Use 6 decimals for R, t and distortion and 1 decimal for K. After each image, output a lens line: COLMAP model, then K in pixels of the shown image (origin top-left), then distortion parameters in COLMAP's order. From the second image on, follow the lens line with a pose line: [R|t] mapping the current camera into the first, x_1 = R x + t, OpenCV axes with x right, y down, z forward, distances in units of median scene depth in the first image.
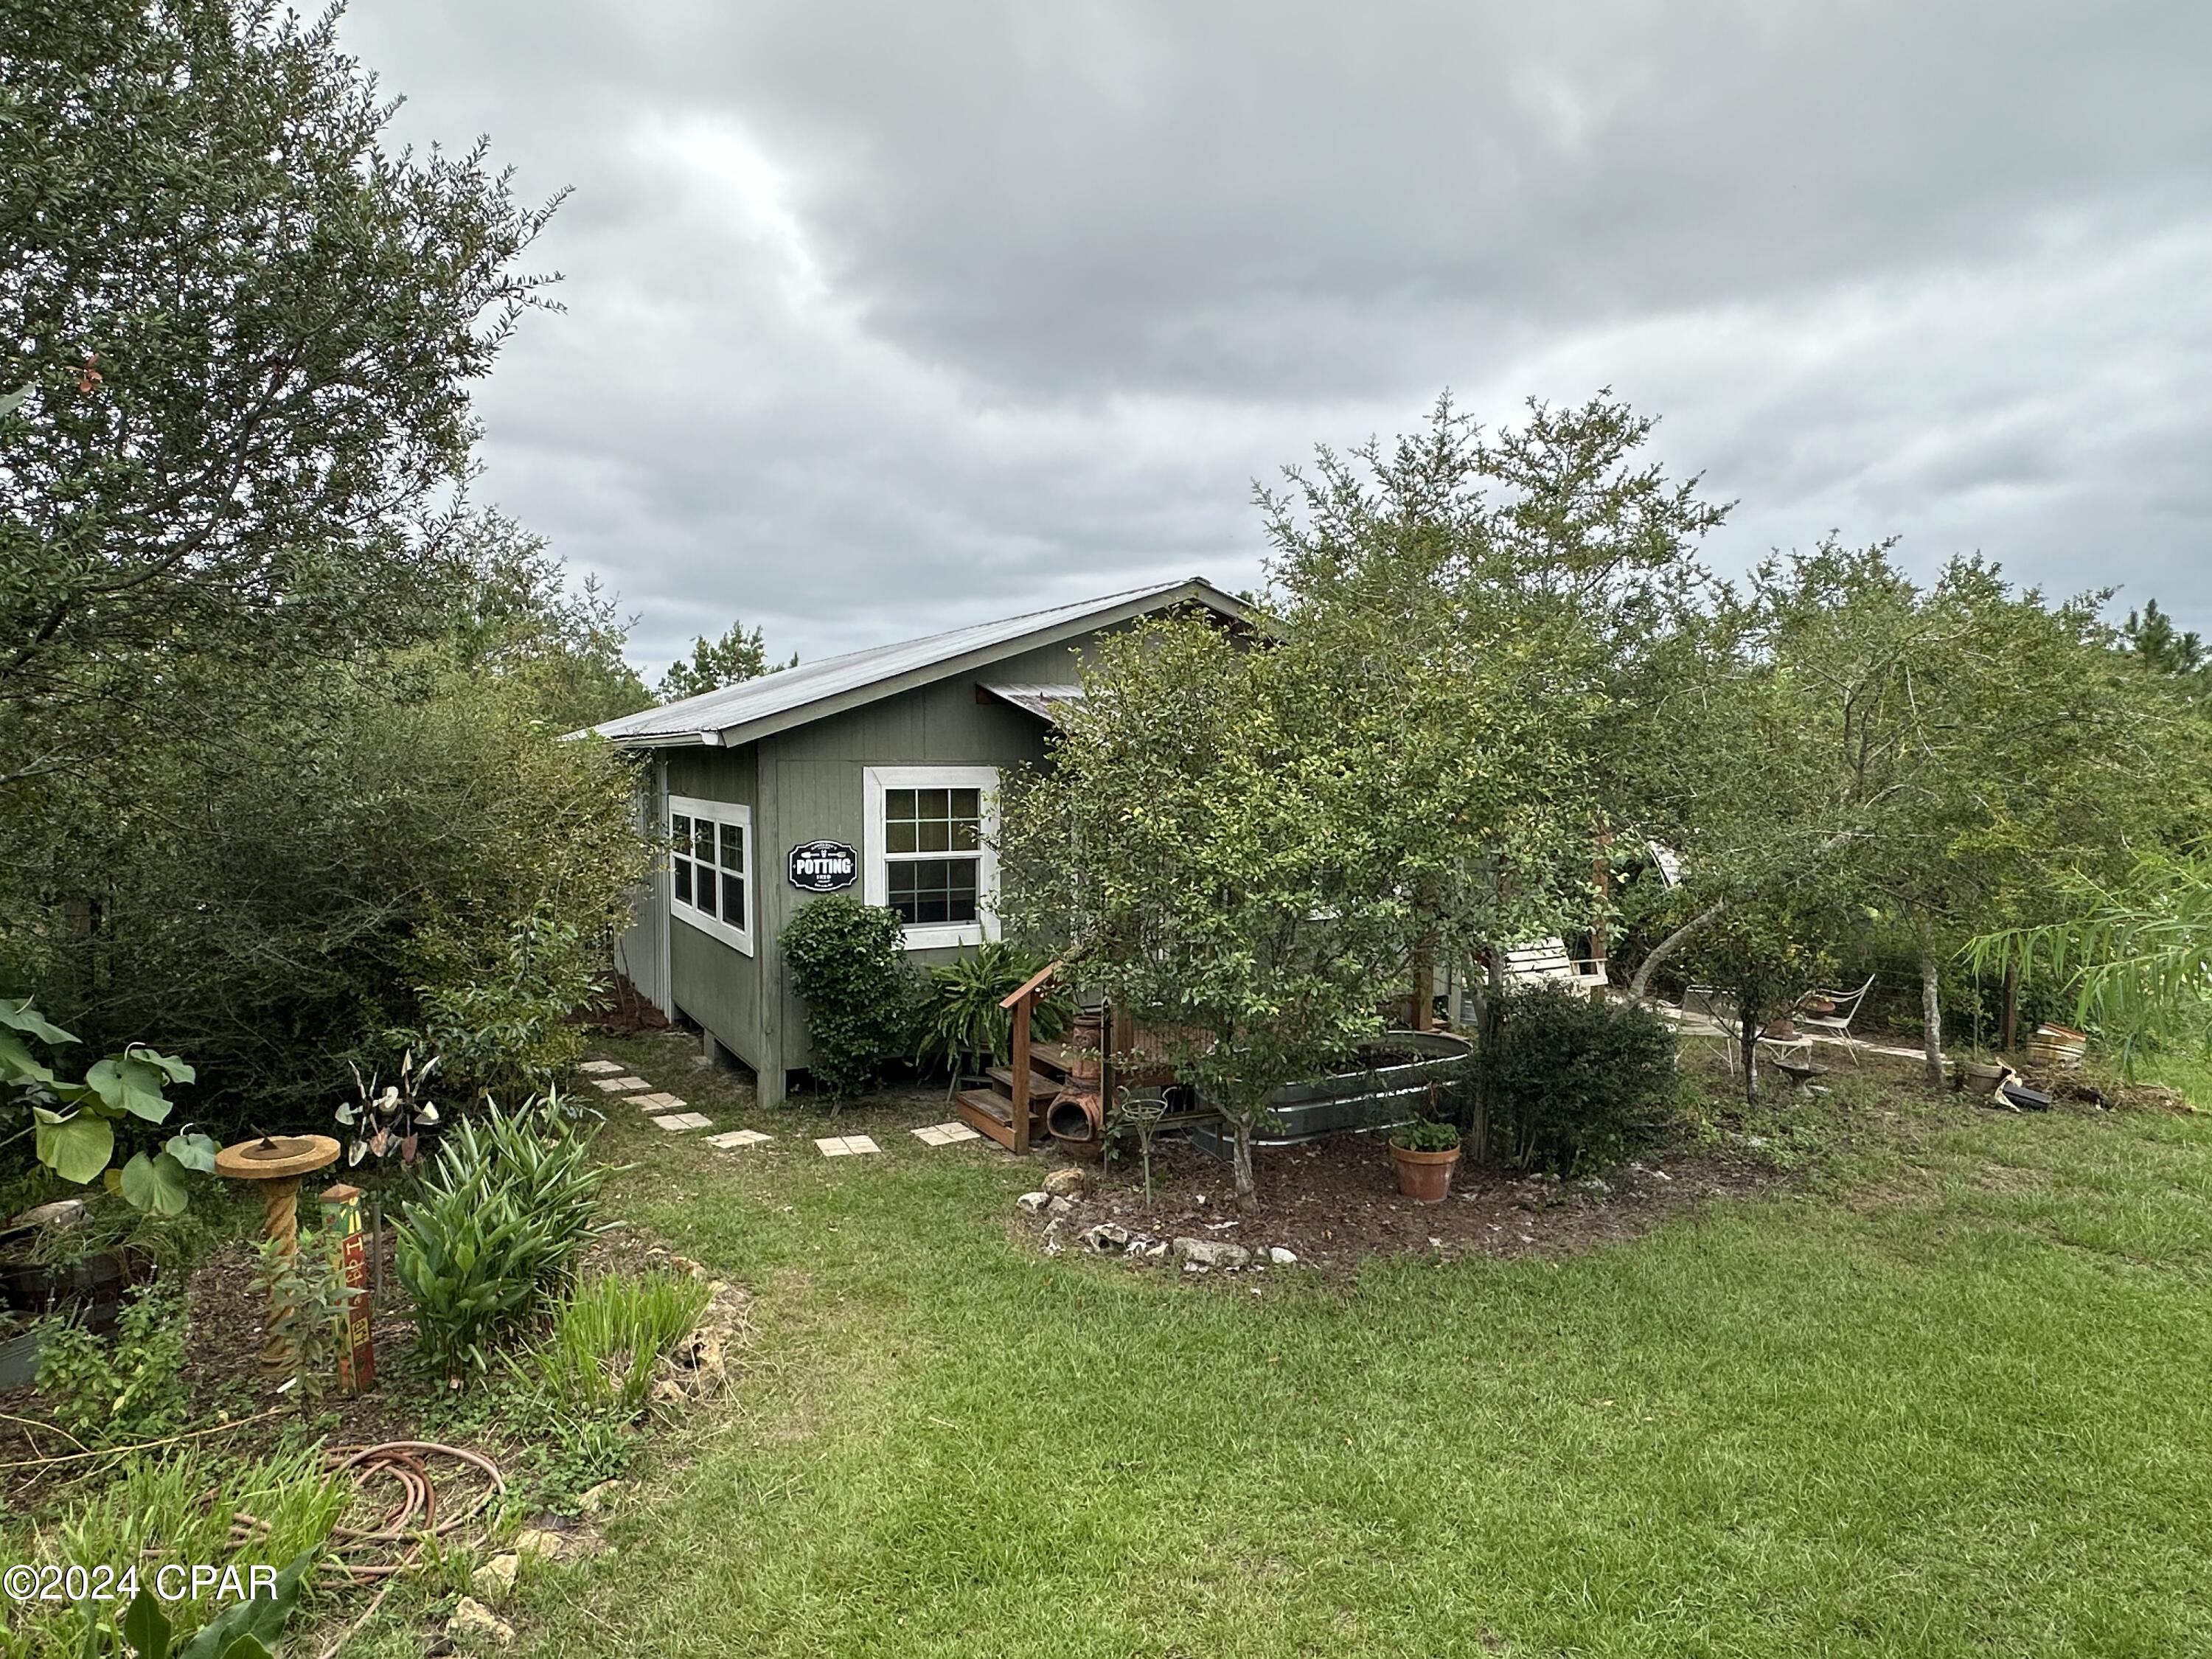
lens RADIAL K [[1287.7, 0, 1106.3], [0, 1287.7, 830.8], [0, 0, 1]] dist [0.000489, 0.001341]
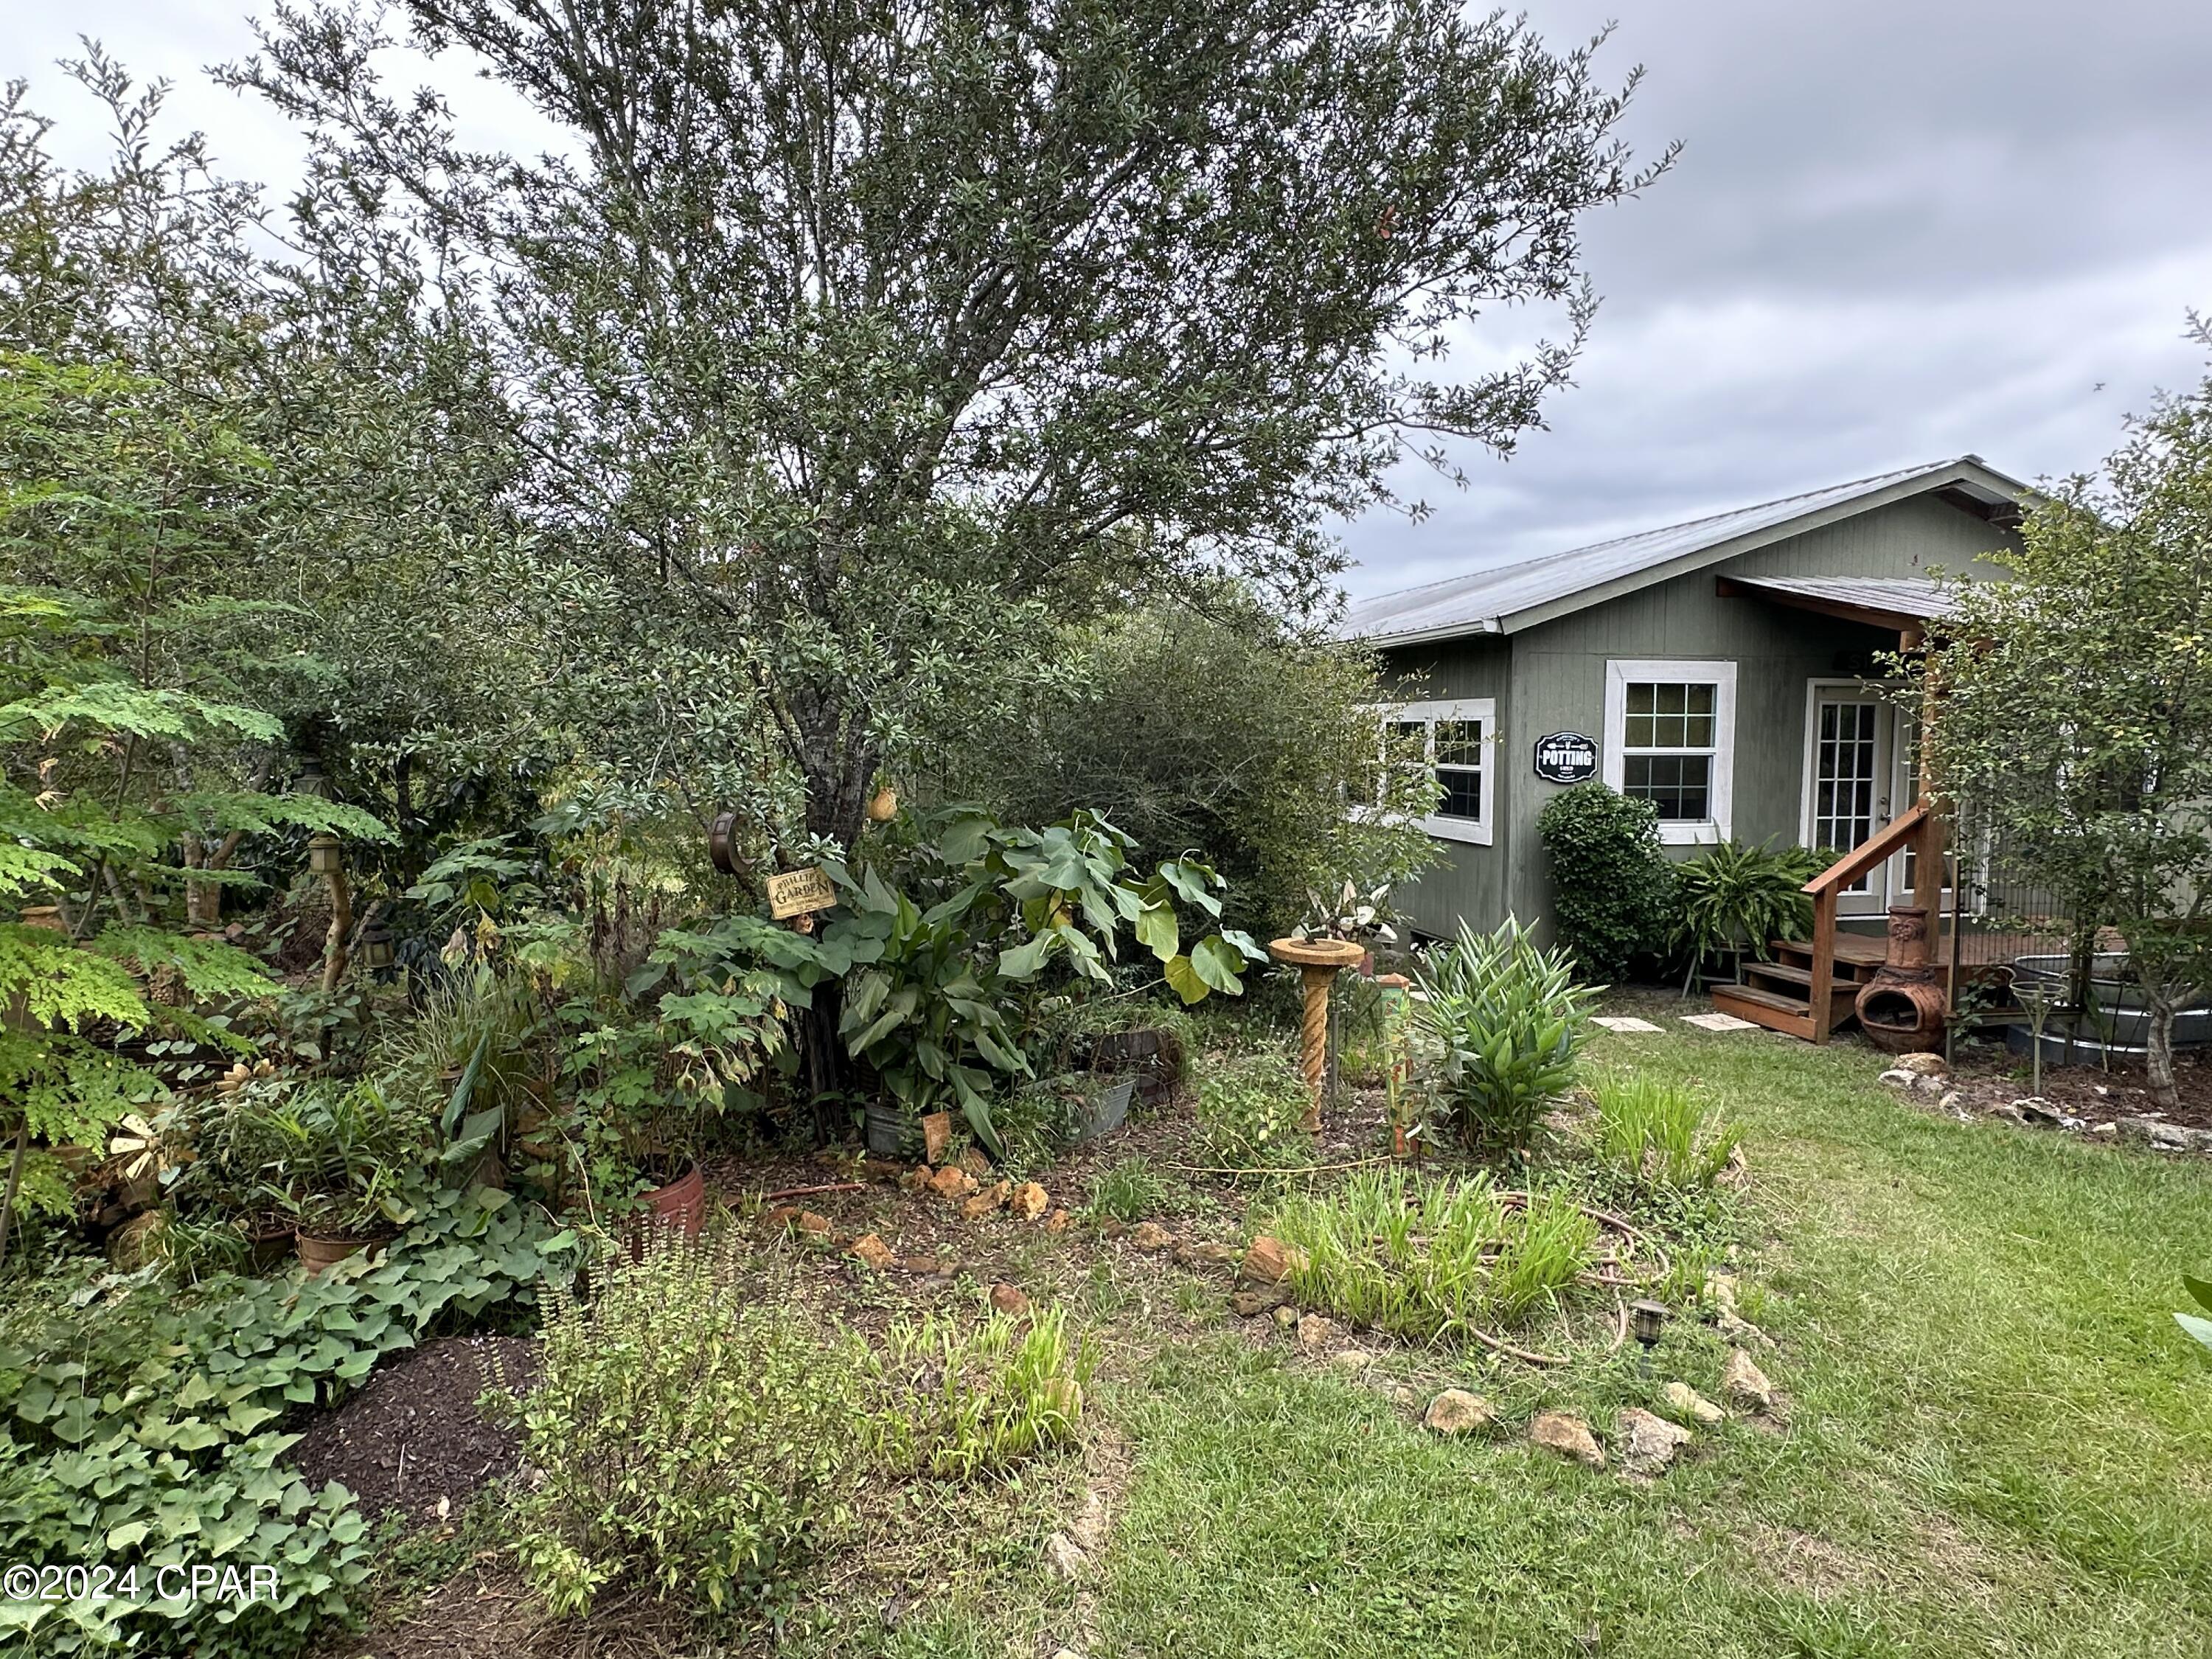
lens RADIAL K [[1287.7, 0, 1105.9], [0, 1287.7, 831.1], [0, 0, 1]] dist [0.000489, 0.001341]
pose [[0.960576, 0.019870, -0.277307, -0.284412], [-0.015362, 0.999712, 0.018419, 0.071809], [0.277593, -0.013433, 0.960605, -0.075116]]
